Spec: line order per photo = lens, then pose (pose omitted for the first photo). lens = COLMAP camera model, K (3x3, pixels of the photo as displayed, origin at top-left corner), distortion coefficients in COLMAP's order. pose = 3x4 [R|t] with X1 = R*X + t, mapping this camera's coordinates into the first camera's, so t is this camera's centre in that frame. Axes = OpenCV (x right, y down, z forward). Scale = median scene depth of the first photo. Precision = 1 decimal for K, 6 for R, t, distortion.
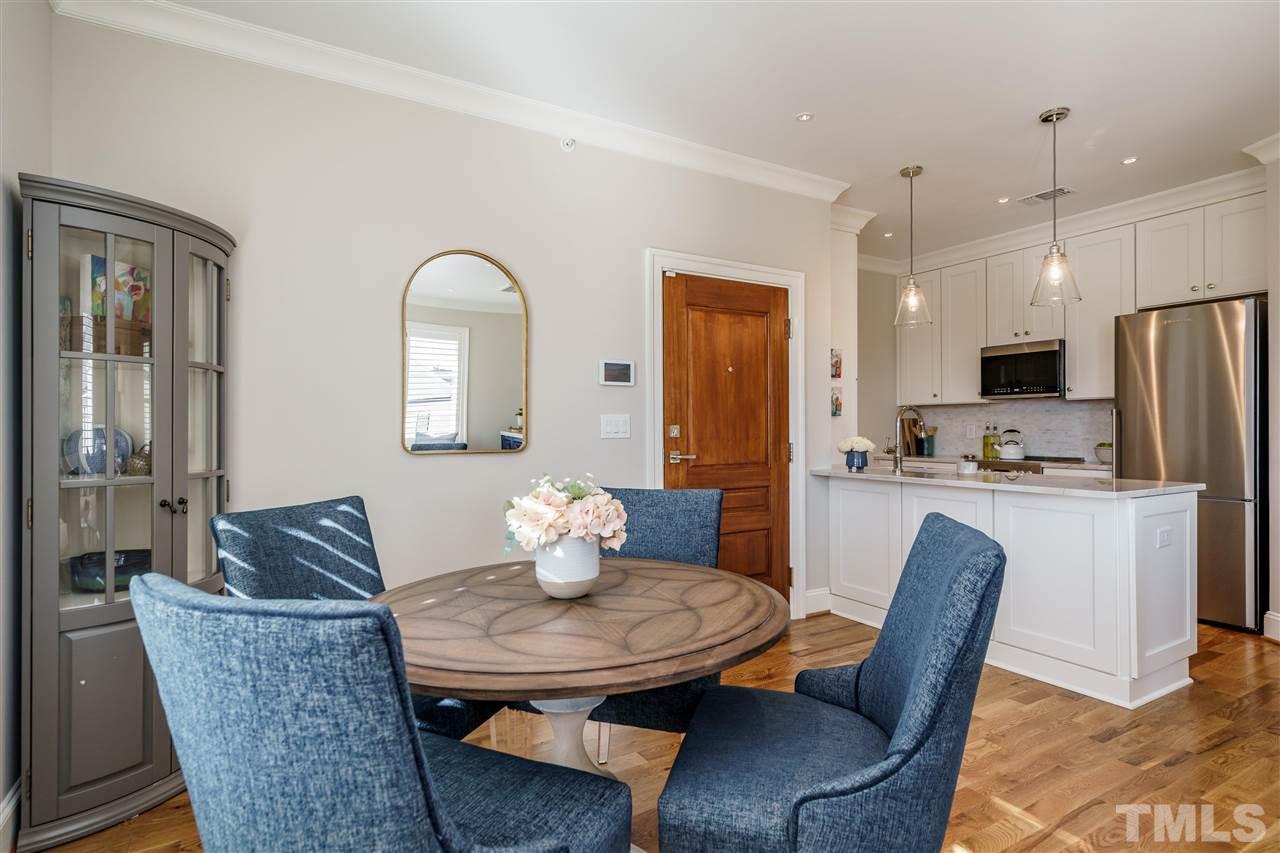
lens RADIAL K [[657.5, 0, 632.6], [0, 657.5, 428.0], [0, 0, 1]] dist [-0.021598, -0.001066]
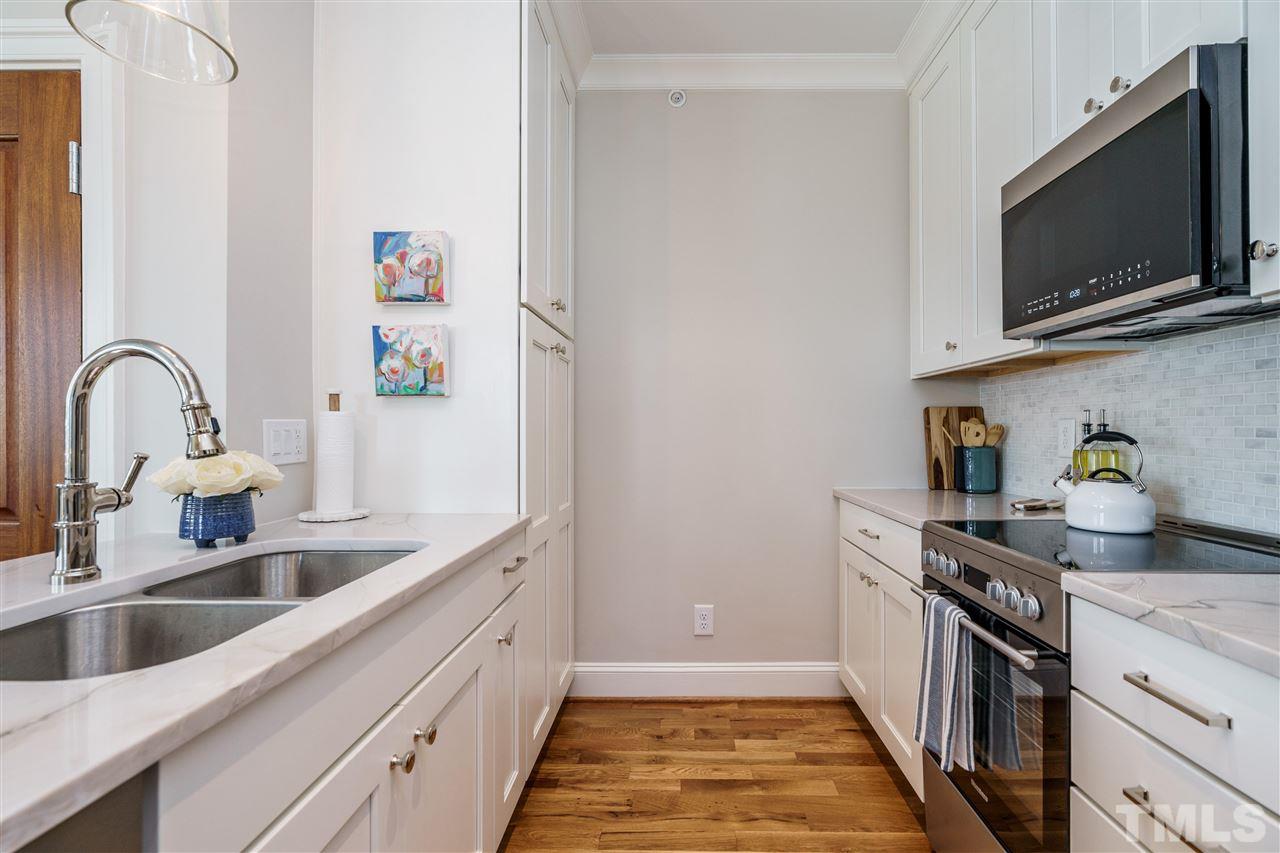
lens RADIAL K [[580.2, 0, 650.5], [0, 580.2, 428.1], [0, 0, 1]] dist [0.003364, 0.001393]
pose [[0.868116, 0.004304, -0.496343, 0.531502], [-0.001946, 0.999984, 0.005268, -0.000350], [0.496358, -0.003607, 0.868111, 0.656513]]
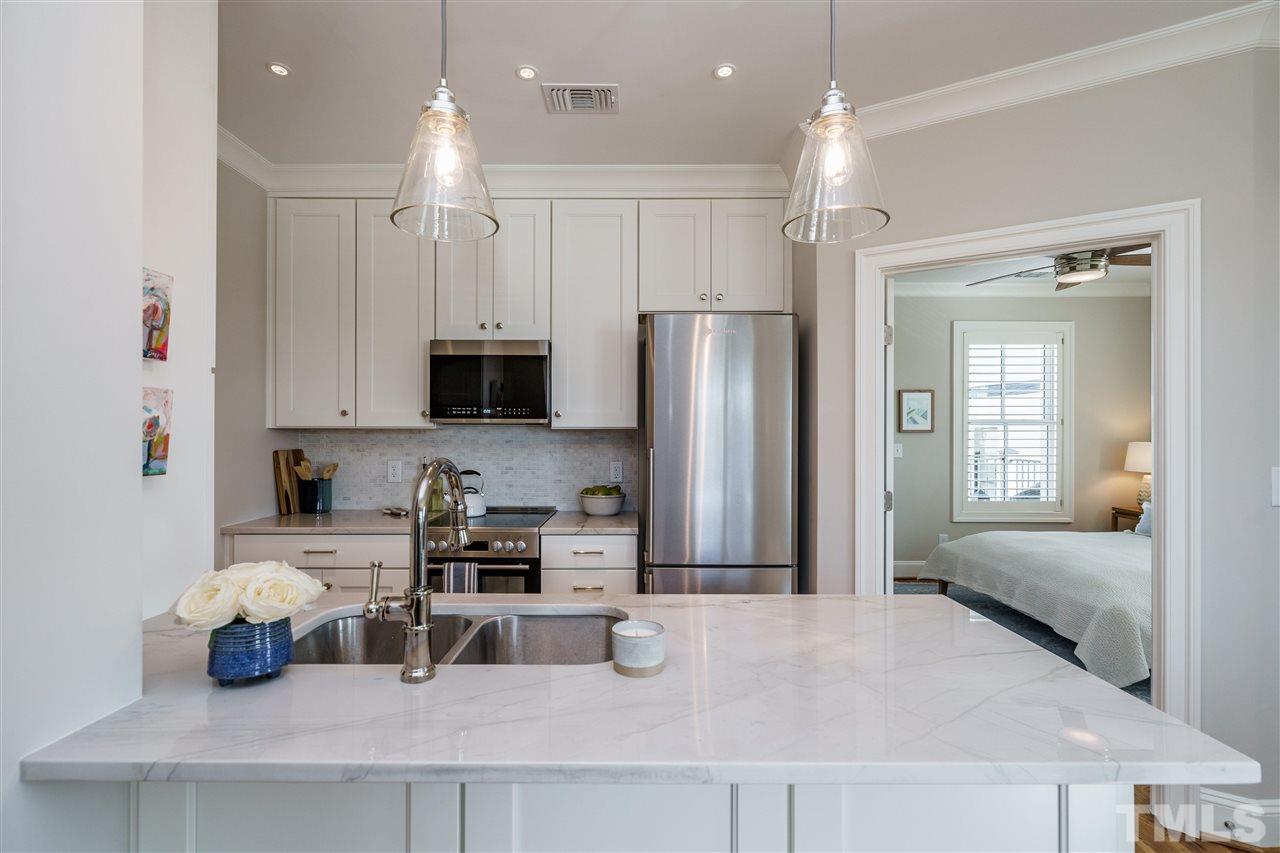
lens RADIAL K [[580.2, 0, 627.3], [0, 580.2, 432.1], [0, 0, 1]] dist [0.003364, 0.001393]
pose [[0.511171, 0.006221, 0.859457, 0.159364], [-0.007603, 0.999967, -0.002716, -0.035851], [-0.859446, -0.005146, 0.511201, 0.563855]]
